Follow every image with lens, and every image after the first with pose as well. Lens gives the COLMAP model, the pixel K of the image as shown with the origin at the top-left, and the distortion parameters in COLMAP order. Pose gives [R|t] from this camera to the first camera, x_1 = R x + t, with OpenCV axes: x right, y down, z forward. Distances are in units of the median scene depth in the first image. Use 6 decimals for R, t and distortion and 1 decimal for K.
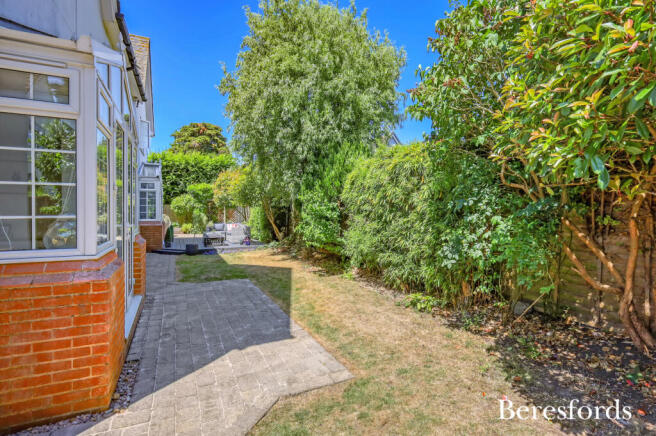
lens RADIAL K [[318.7, 0, 331.6], [0, 318.7, 219.5], [0, 0, 1]] dist [0.001497, 0.000096]
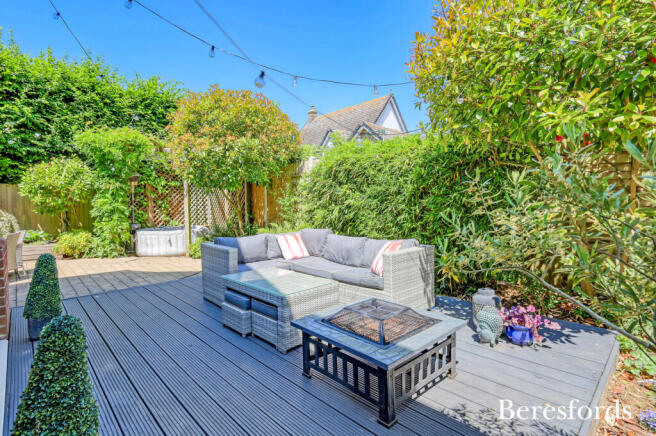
lens RADIAL K [[318.7, 0, 328.4], [0, 318.7, 217.3], [0, 0, 1]] dist [0.001497, 0.000096]
pose [[0.950143, -0.015767, 0.311417, -0.500143], [0.011724, 0.999821, 0.014849, -0.014444], [-0.311595, -0.010457, 0.950157, 0.957948]]
